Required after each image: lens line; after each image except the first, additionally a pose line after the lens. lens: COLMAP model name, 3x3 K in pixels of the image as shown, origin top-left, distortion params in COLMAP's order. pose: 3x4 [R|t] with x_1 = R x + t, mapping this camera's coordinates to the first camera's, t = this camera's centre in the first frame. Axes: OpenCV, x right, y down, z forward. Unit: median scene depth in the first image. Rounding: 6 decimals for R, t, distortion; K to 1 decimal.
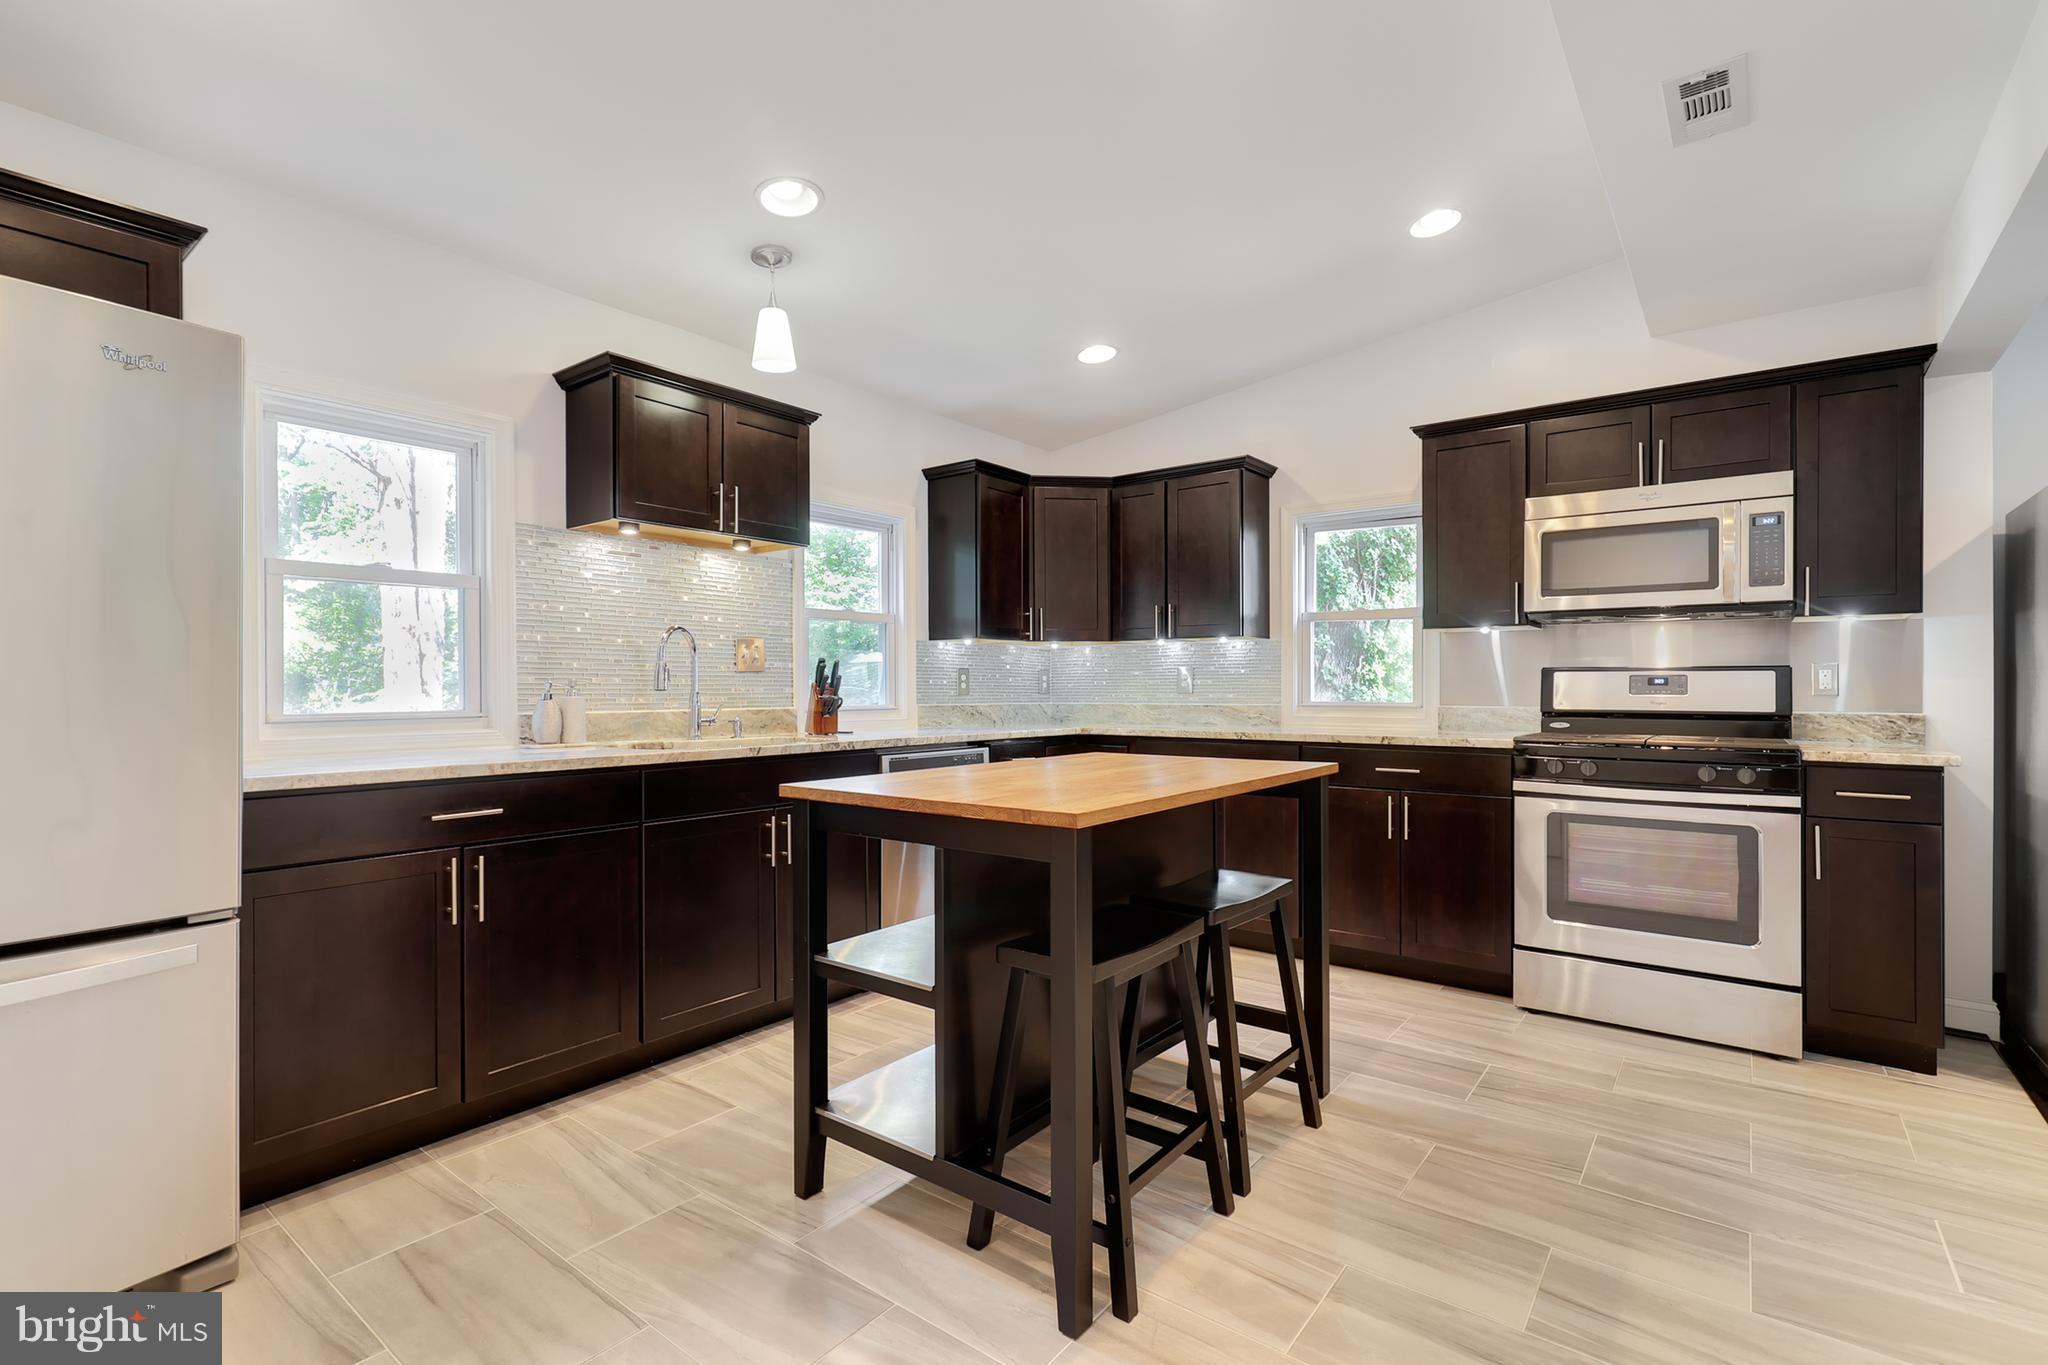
lens RADIAL K [[934.5, 0, 993.5], [0, 934.5, 688.2], [0, 0, 1]] dist [0.003787, 0.000050]
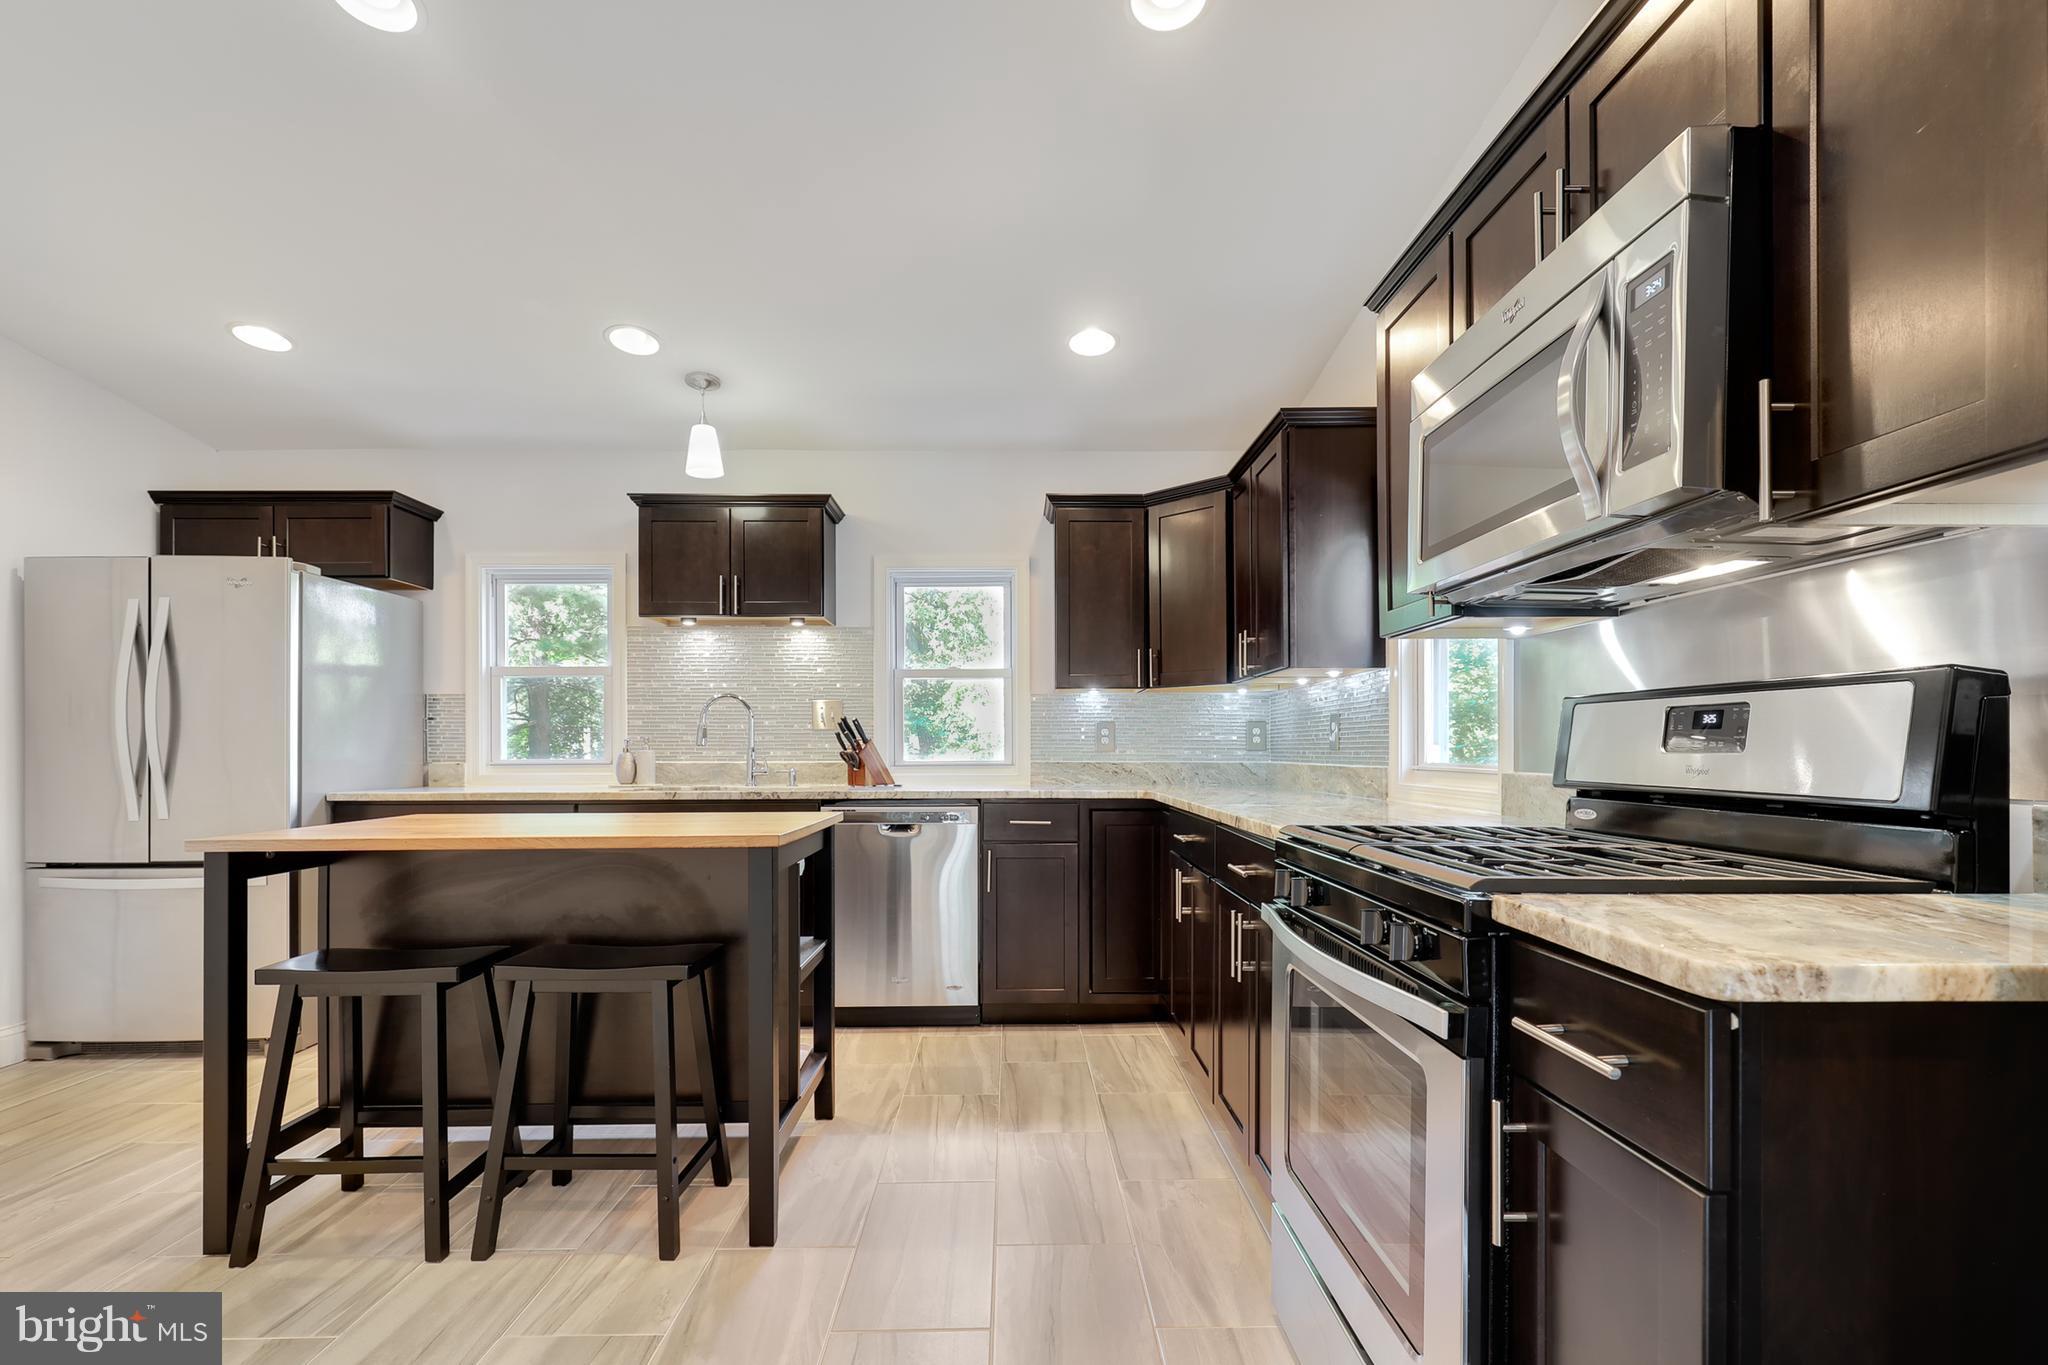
lens RADIAL K [[934.5, 0, 1034.0], [0, 934.5, 750.3], [0, 0, 1]] dist [0.003787, 0.000050]
pose [[0.640757, 0.001239, -0.767743, 0.853909], [0.001075, 0.999996, 0.002511, 0.005642], [0.767743, -0.002434, 0.640753, 0.505306]]
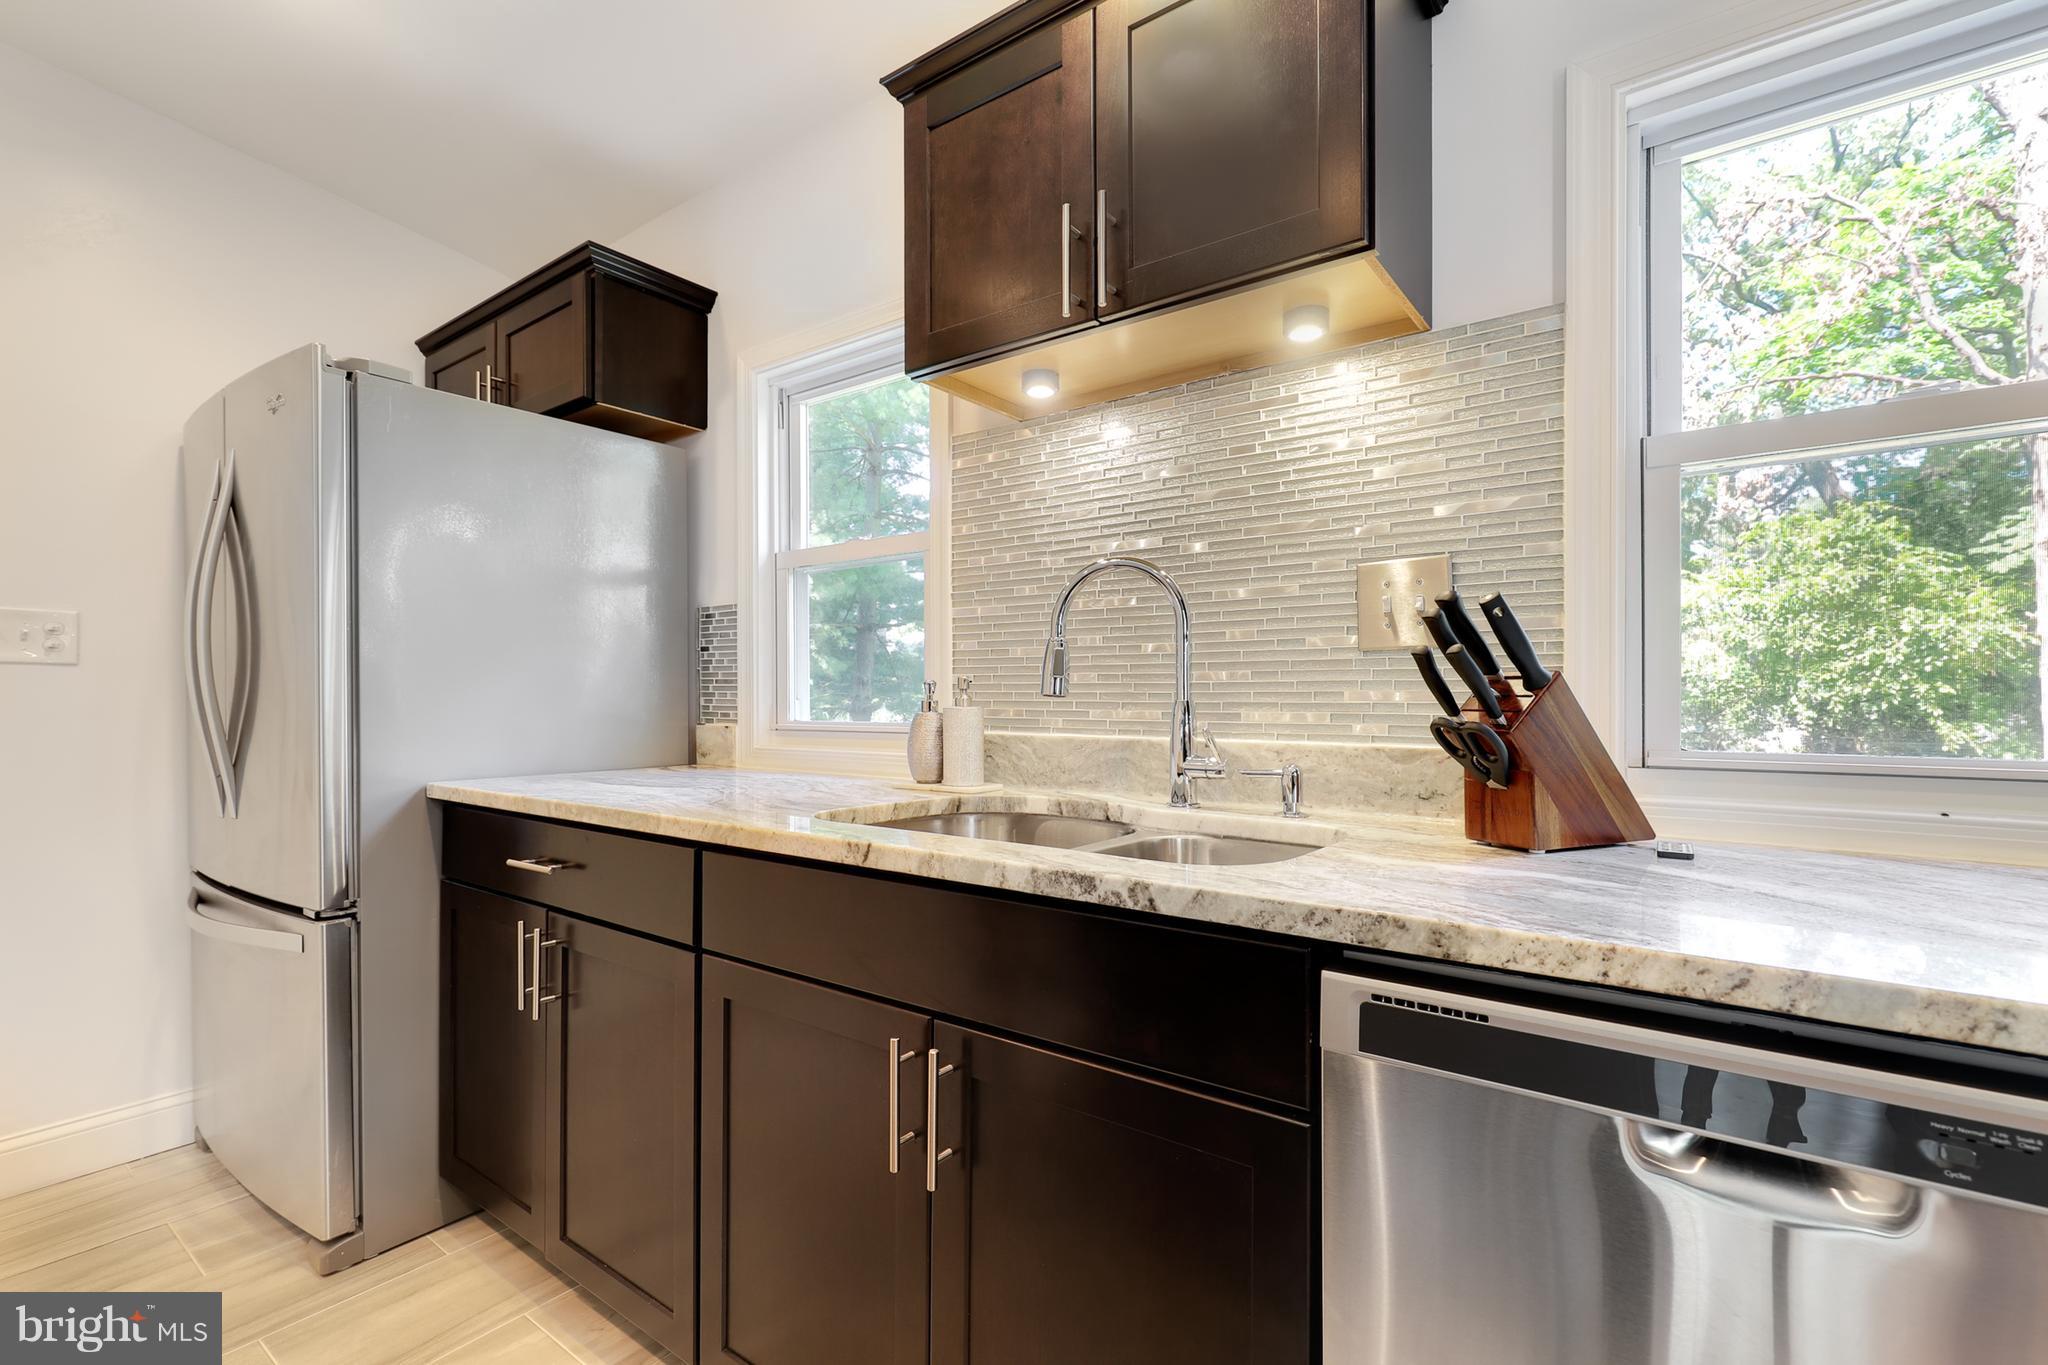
lens RADIAL K [[934.5, 0, 1017.2], [0, 934.5, 690.3], [0, 0, 1]] dist [0.003787, 0.000050]
pose [[0.022711, -0.003022, -0.999738, 0.121090], [0.000978, 0.999995, -0.003000, 0.000654], [0.999742, -0.000910, 0.022714, 0.916880]]
